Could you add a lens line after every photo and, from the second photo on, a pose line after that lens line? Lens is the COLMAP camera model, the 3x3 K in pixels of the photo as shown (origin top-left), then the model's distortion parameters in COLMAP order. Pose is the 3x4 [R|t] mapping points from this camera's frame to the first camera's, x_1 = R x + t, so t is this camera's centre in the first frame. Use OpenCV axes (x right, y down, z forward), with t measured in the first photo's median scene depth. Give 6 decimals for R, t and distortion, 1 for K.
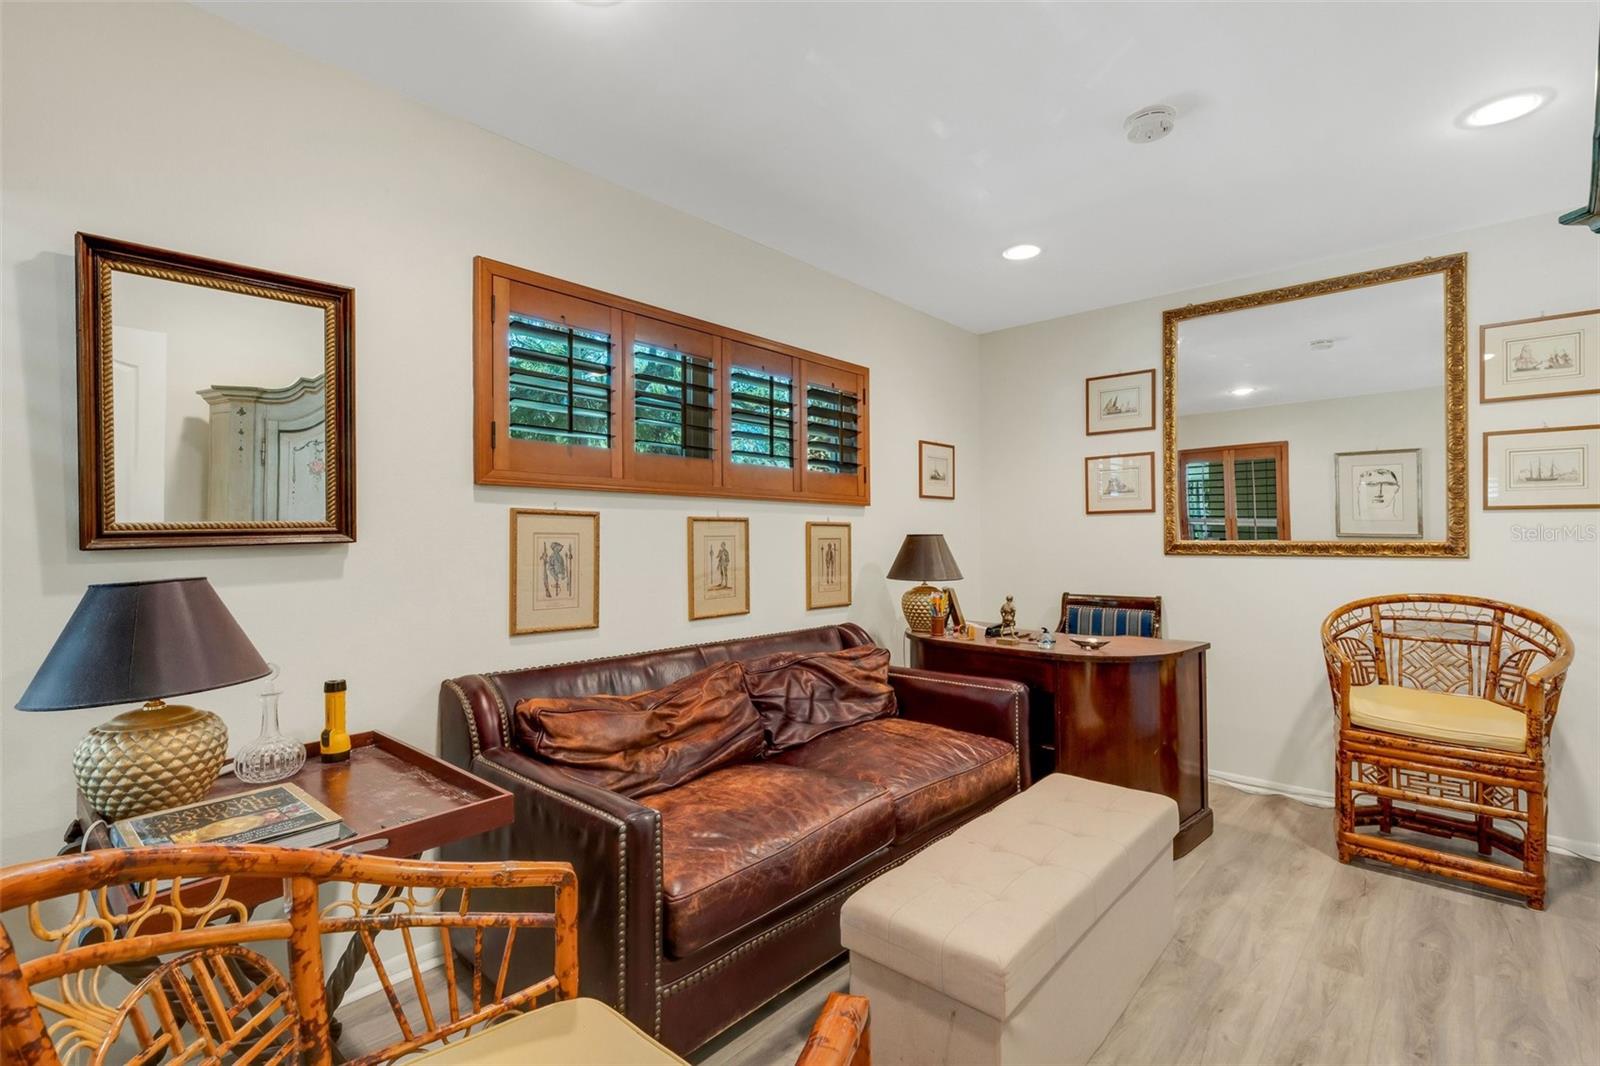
lens RADIAL K [[713.5, 0, 803.4], [0, 713.5, 524.4], [0, 0, 1]] dist [0.003079, 0.000195]
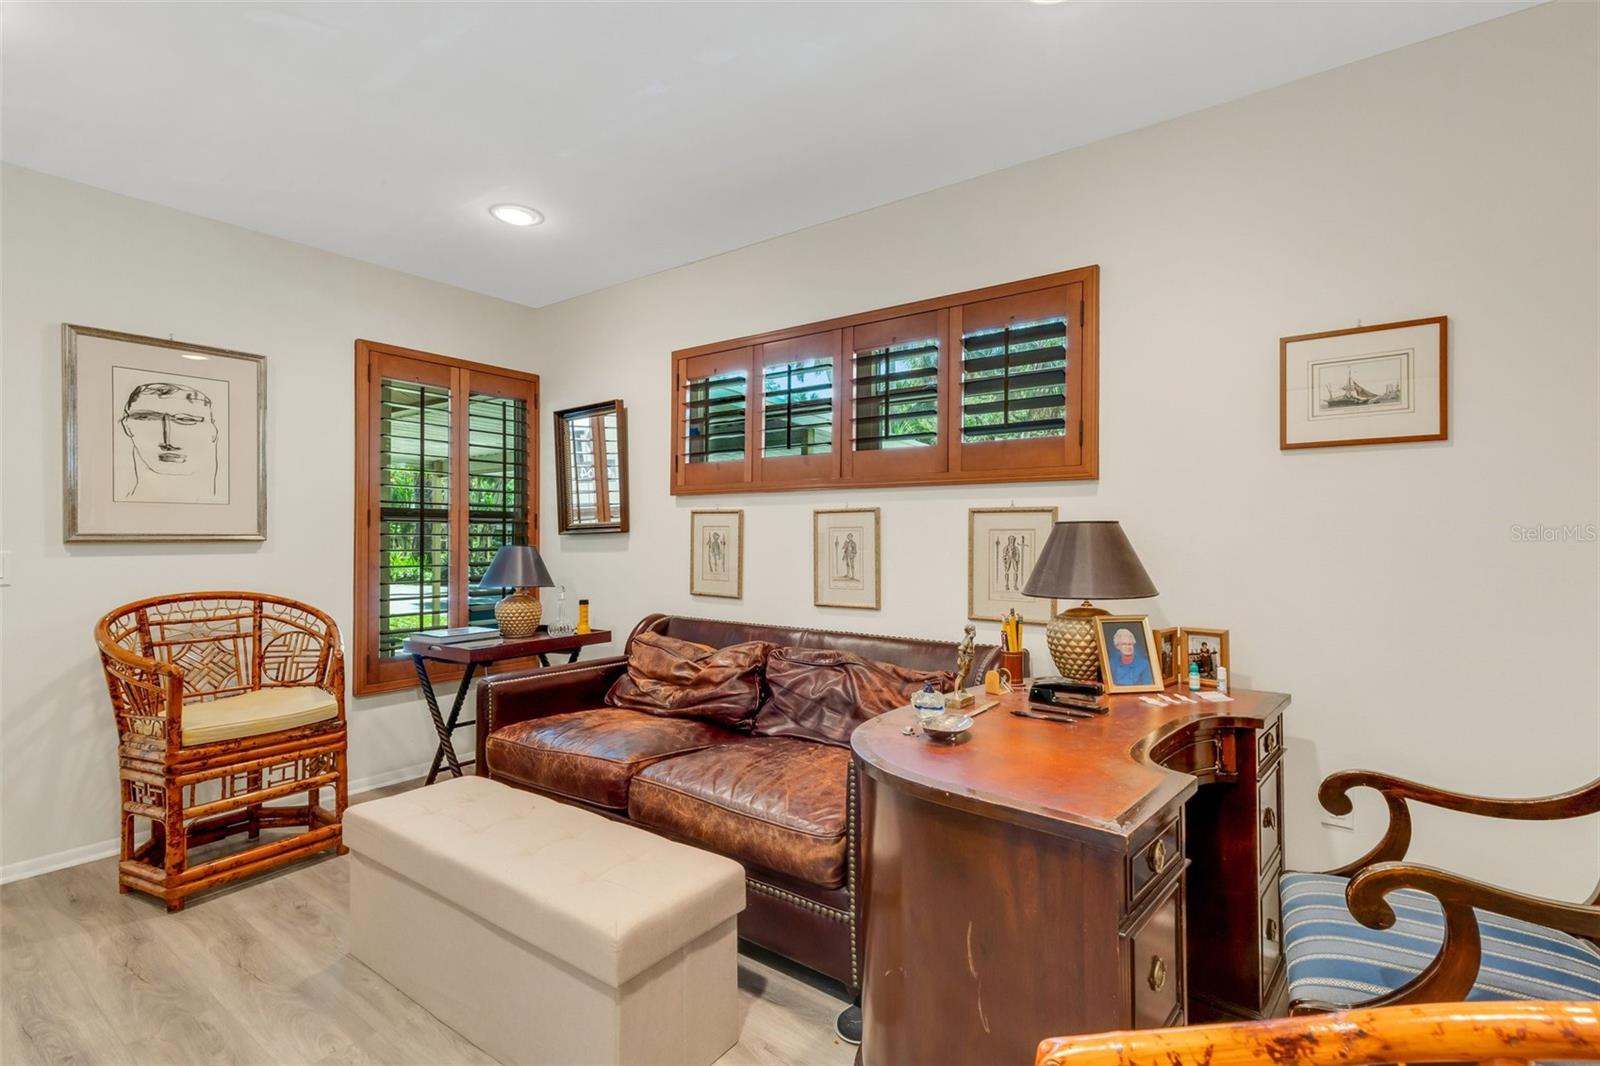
lens RADIAL K [[754.2, 0, 831.2], [0, 754.2, 535.2], [0, 0, 1]] dist [0.000455, 0.000010]
pose [[0.114831, 0.002772, -0.993381, 0.934919], [0.018930, 0.999808, 0.004978, 0.021405], [0.993205, -0.019376, 0.114757, 0.861343]]
